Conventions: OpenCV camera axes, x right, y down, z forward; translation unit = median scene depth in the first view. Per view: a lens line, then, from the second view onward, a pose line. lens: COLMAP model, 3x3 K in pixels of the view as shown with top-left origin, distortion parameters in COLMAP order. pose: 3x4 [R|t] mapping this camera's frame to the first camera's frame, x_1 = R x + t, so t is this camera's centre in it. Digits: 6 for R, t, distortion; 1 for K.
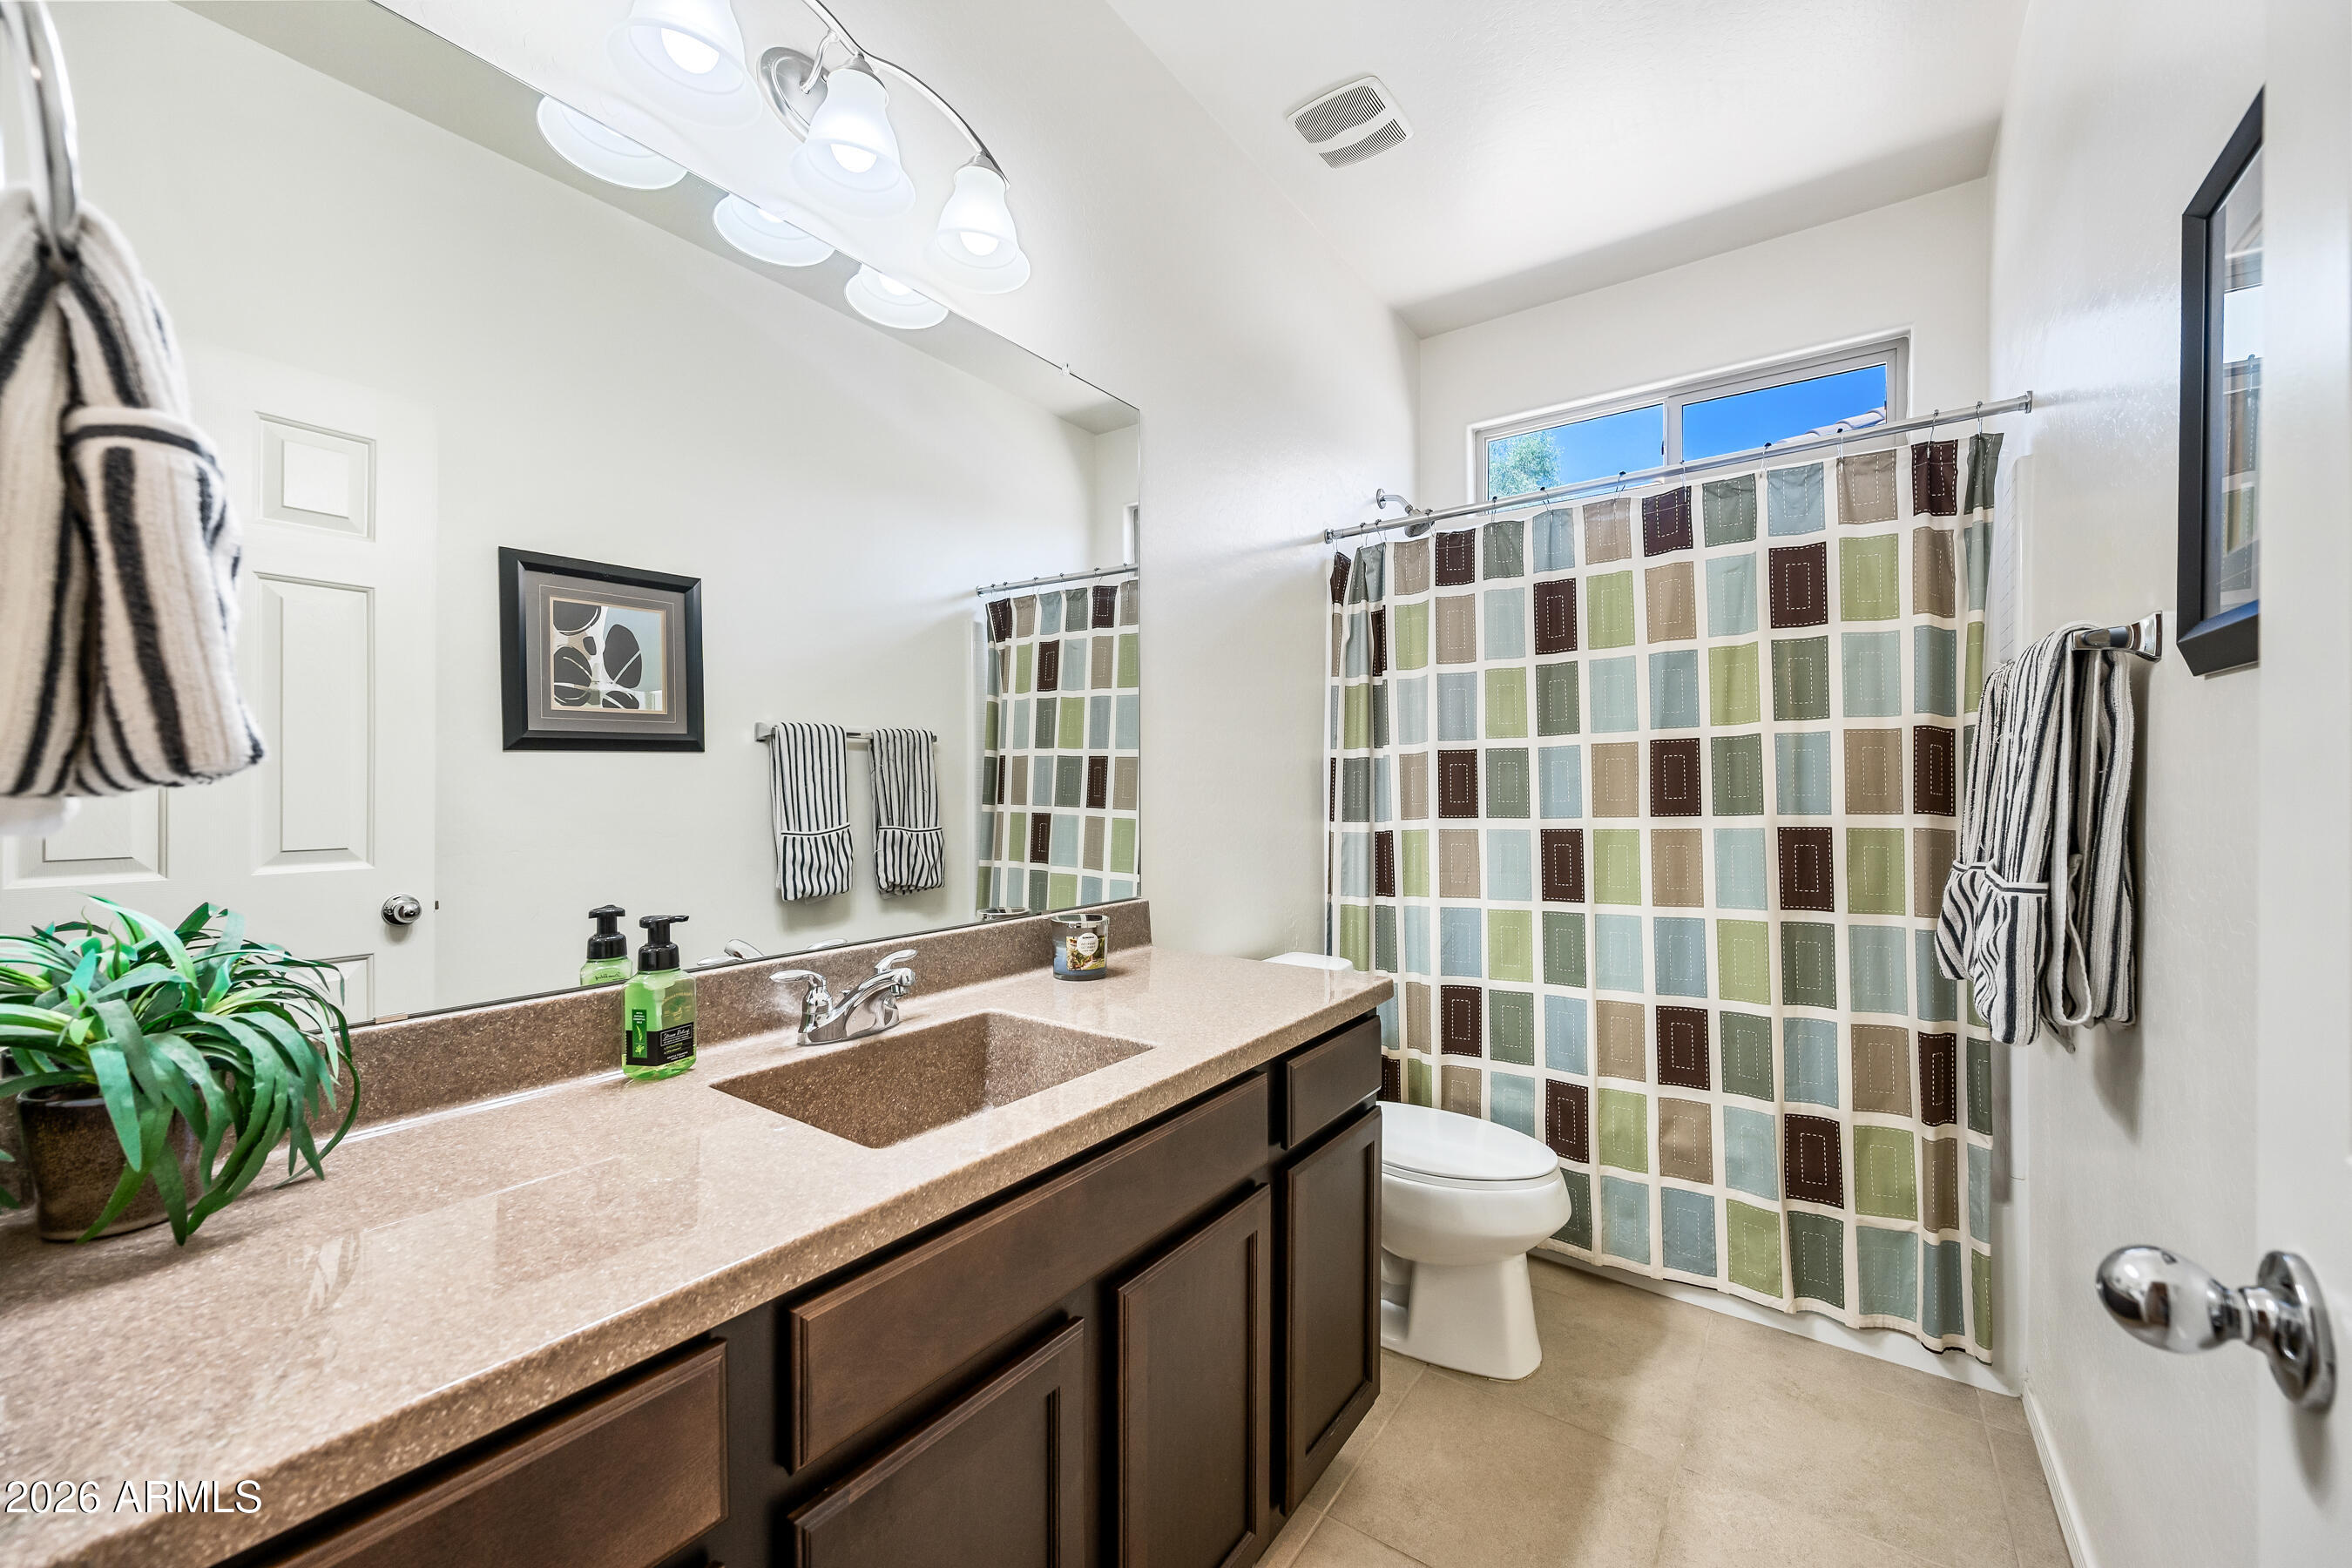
lens RADIAL K [[928.9, 0, 1182.5], [0, 928.9, 785.0], [0, 0, 1]] dist [-0.001744, -0.000141]
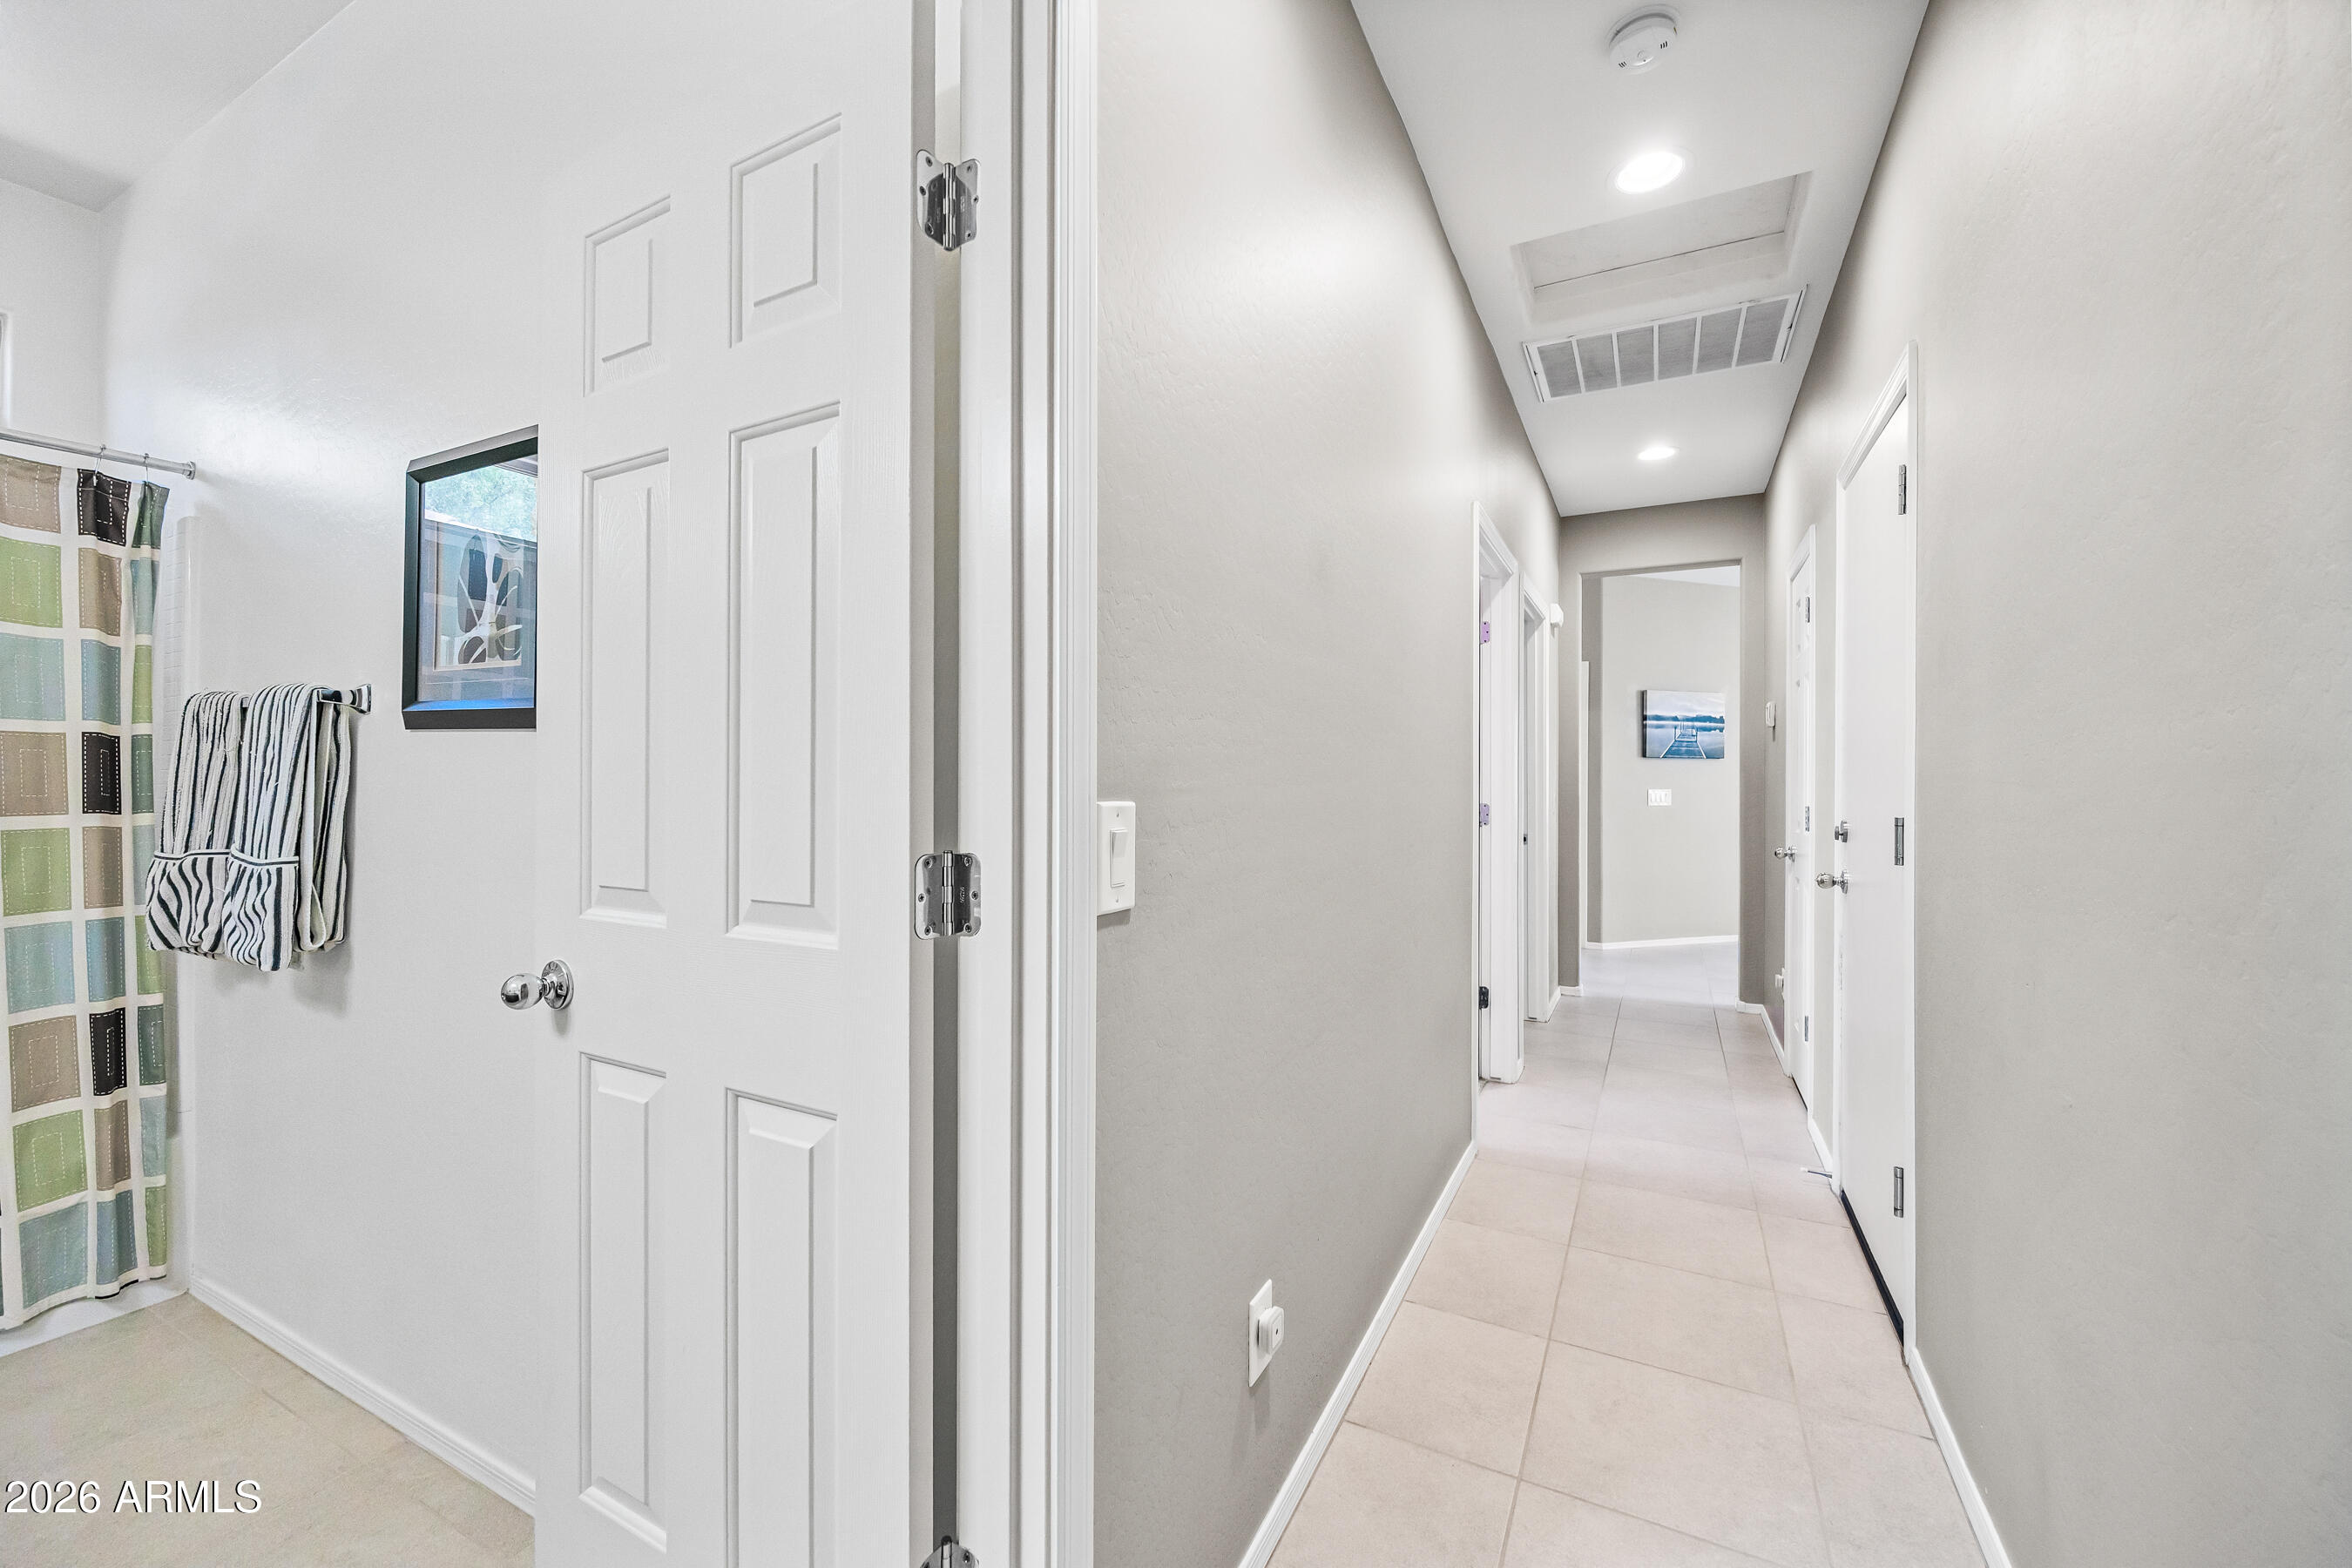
lens RADIAL K [[928.9, 0, 1164.2], [0, 928.9, 775.5], [0, 0, 1]] dist [-0.001744, -0.000141]
pose [[-0.116946, 0.002602, 0.993135, -0.432666], [-0.003143, 0.999991, -0.002991, -0.014272], [-0.993133, -0.003471, -0.116937, -0.121789]]
